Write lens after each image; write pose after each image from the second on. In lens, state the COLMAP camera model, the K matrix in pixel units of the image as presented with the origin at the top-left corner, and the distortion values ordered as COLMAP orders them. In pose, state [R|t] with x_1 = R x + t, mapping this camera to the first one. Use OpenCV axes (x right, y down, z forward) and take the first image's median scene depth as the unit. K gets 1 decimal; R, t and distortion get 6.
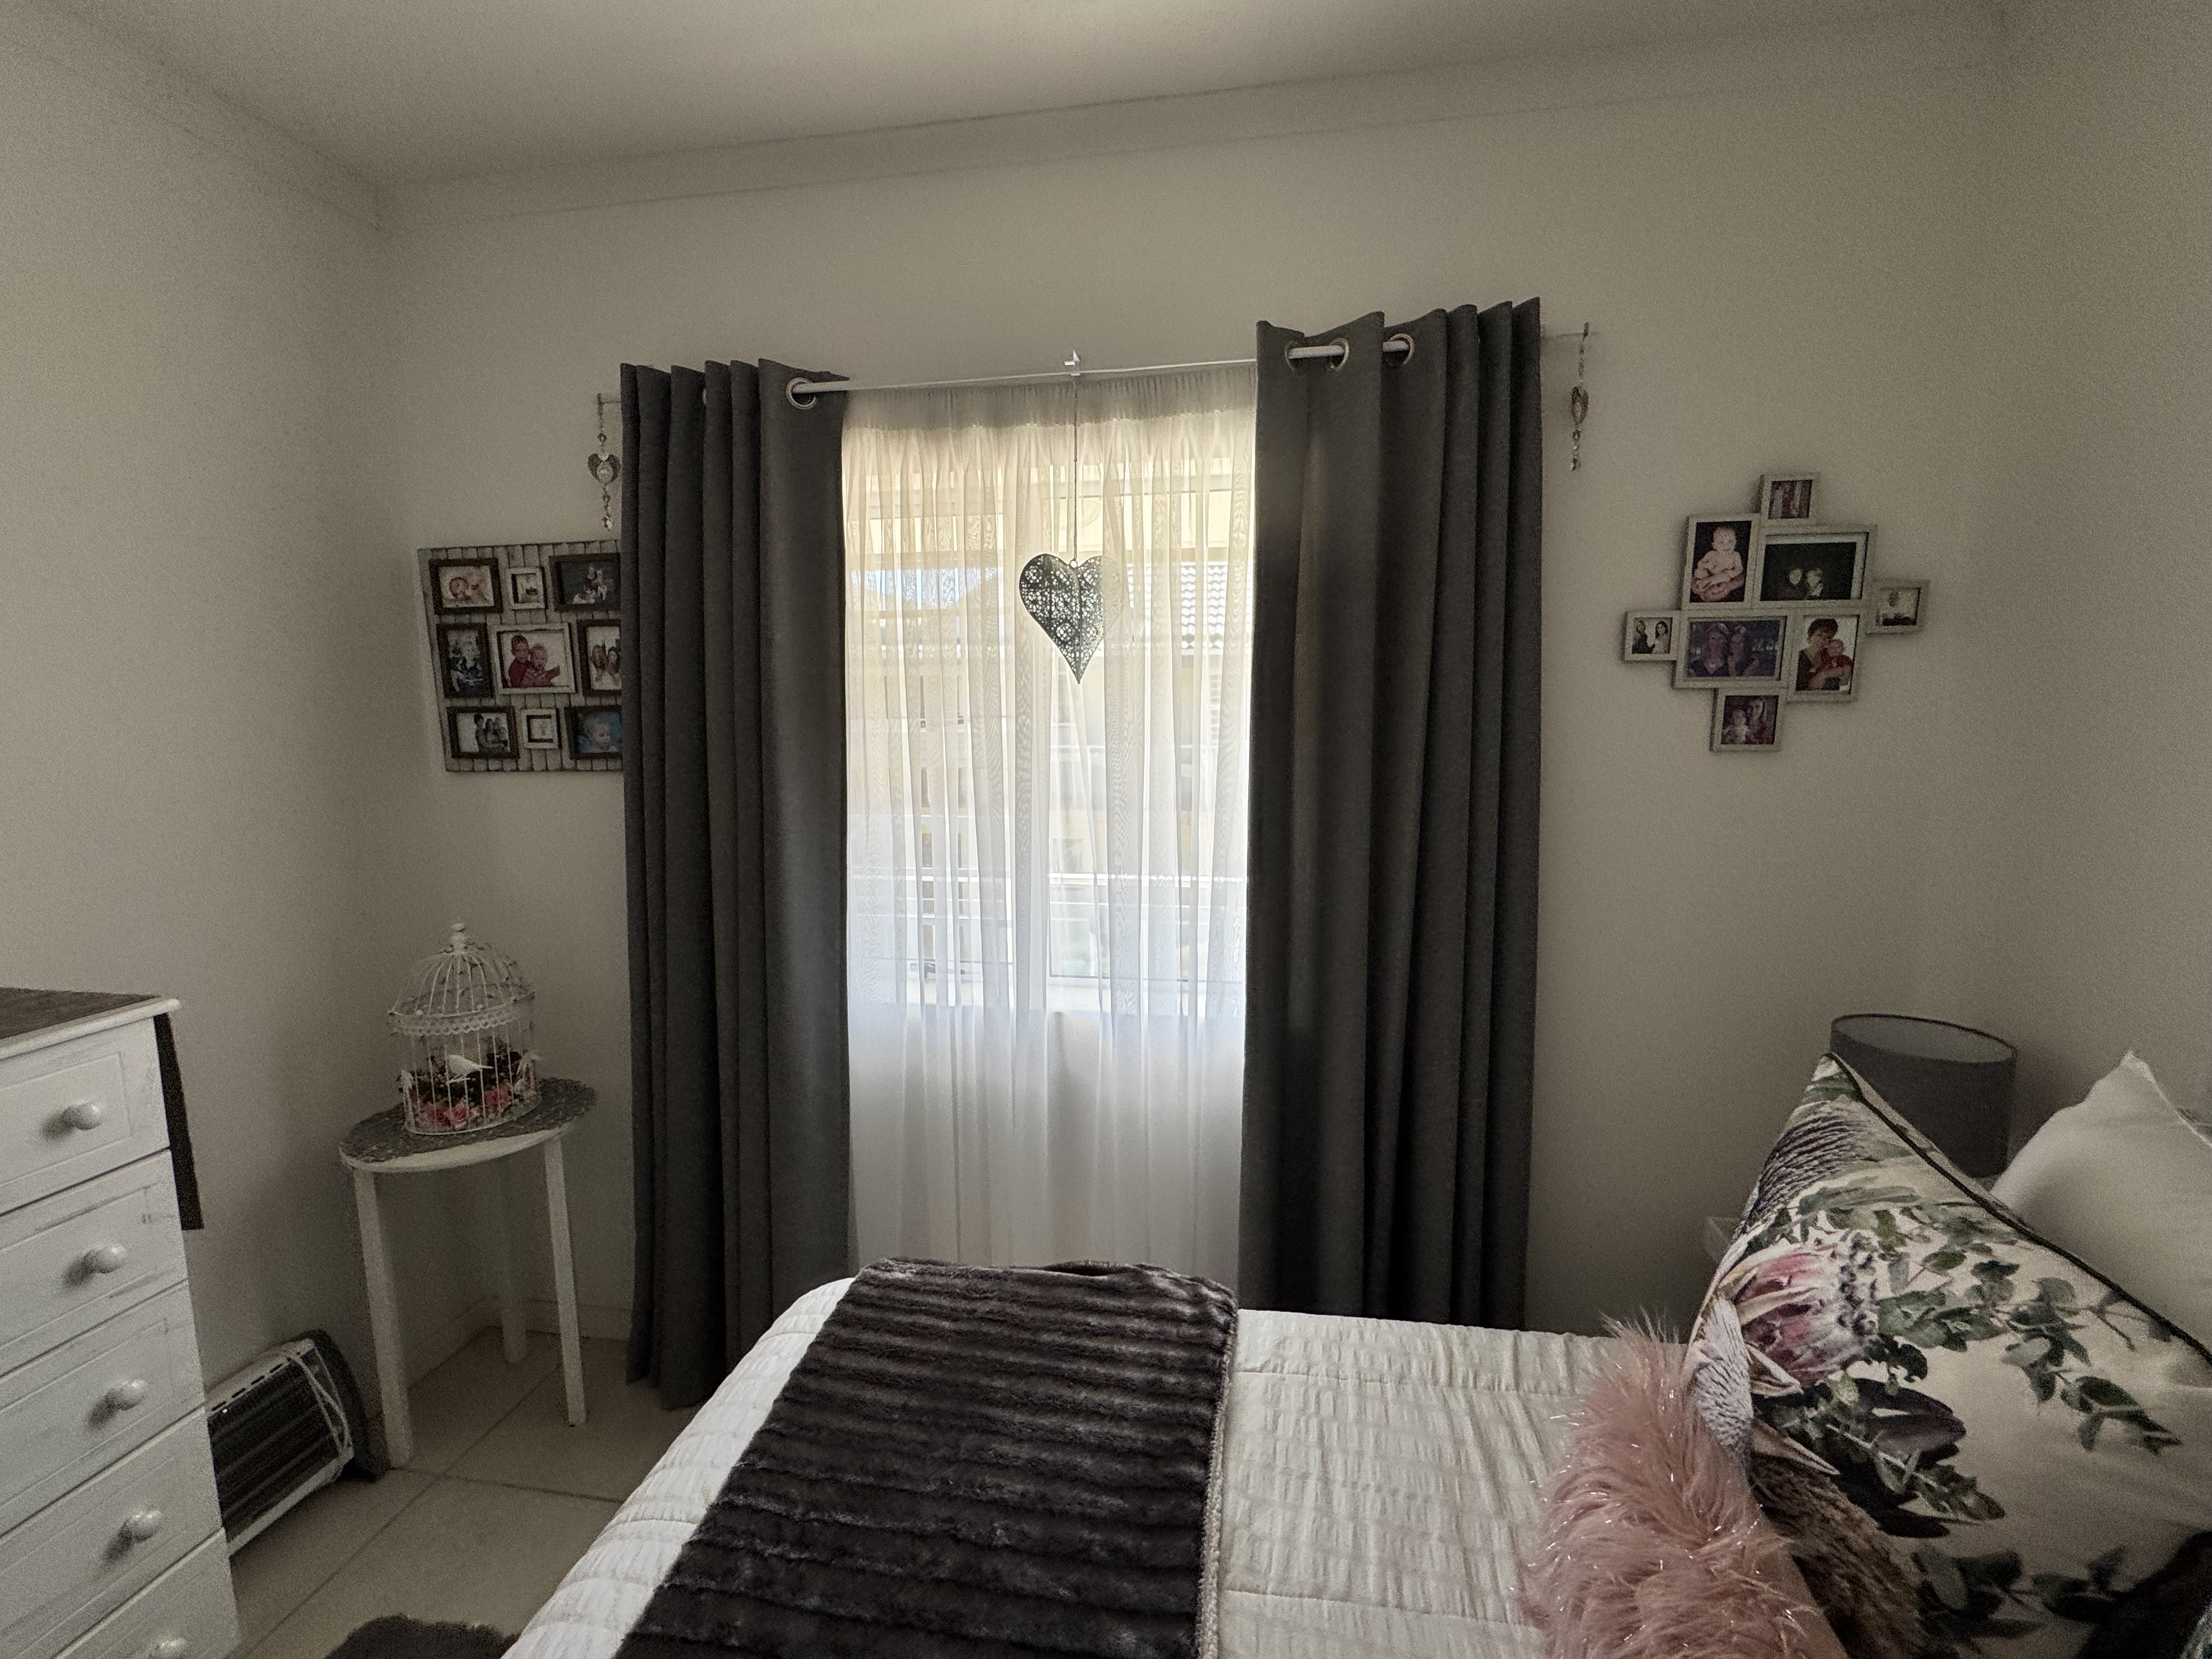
lens RADIAL K [[991.1, 0, 1106.1], [0, 991.1, 828.1], [0, 0, 1]] dist [-0.004602, 0.002464]
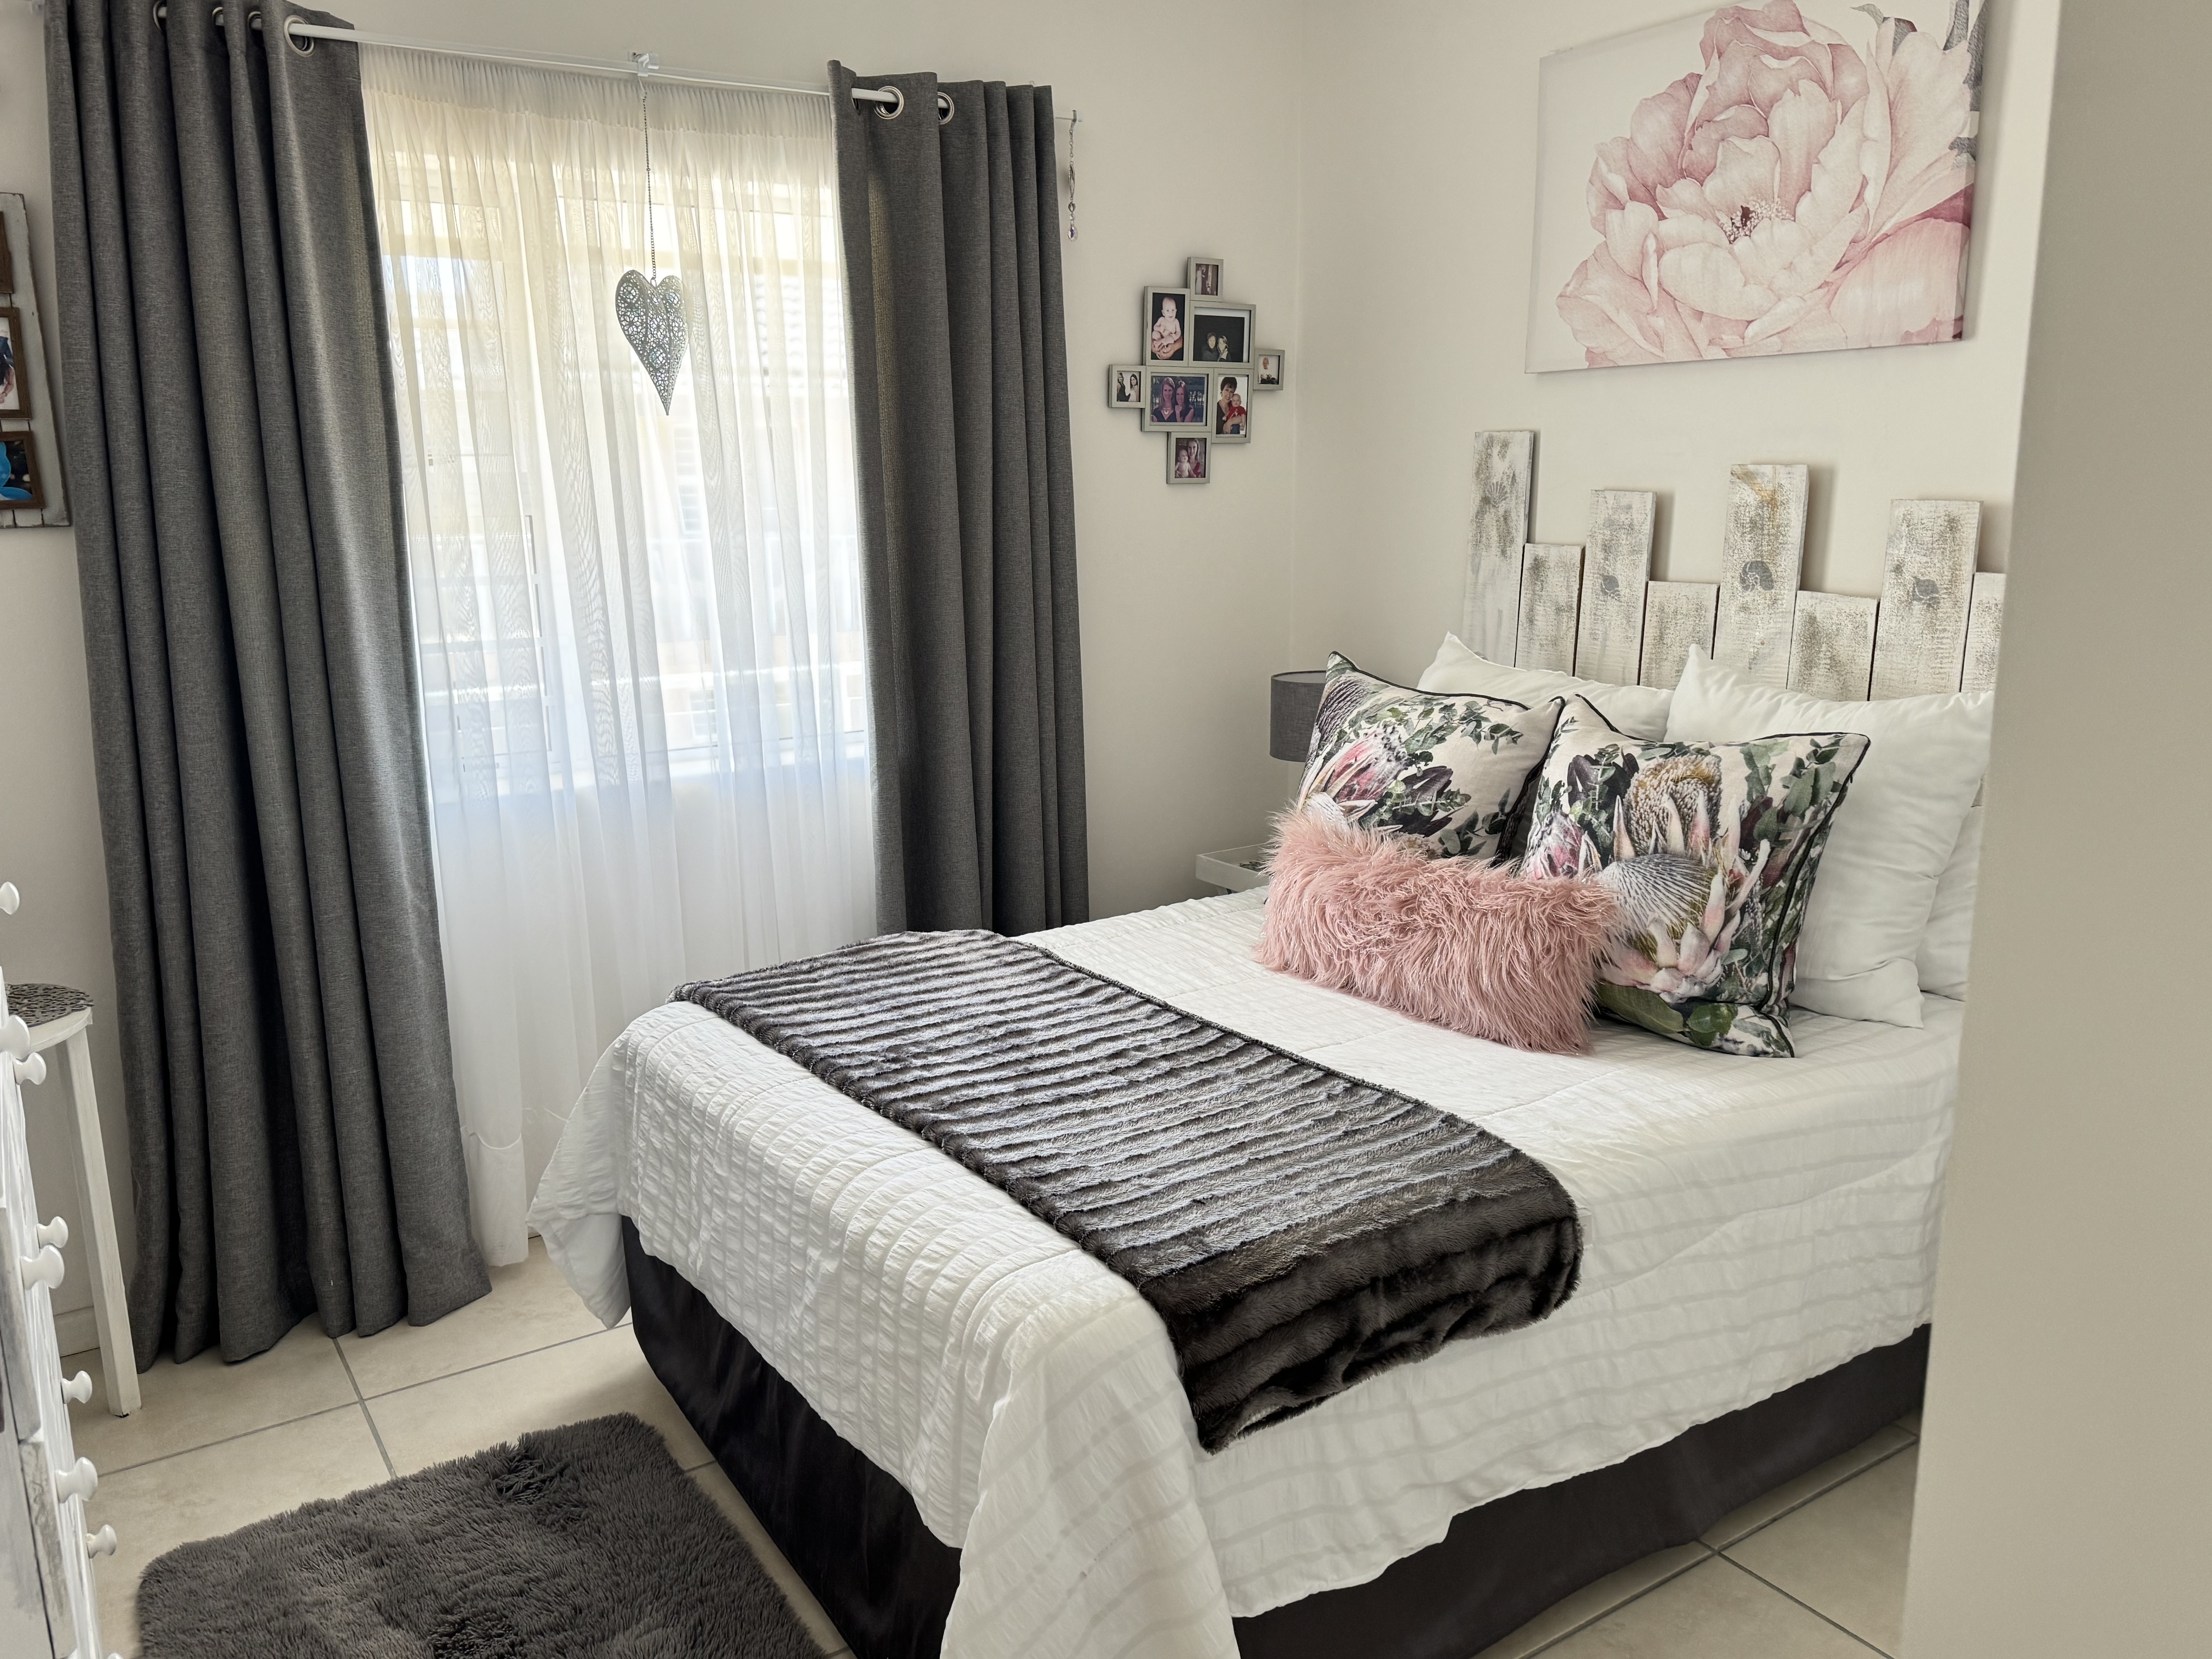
lens RADIAL K [[1661.1, 0, 1108.3], [0, 1661.1, 836.6], [0, 0, 1]] dist [0.090535, -0.016023]
pose [[0.728804, -0.146612, 0.668842, -0.950477], [0.096531, 0.989052, 0.111617, 0.124805], [-0.677884, -0.016783, 0.734977, -0.517226]]
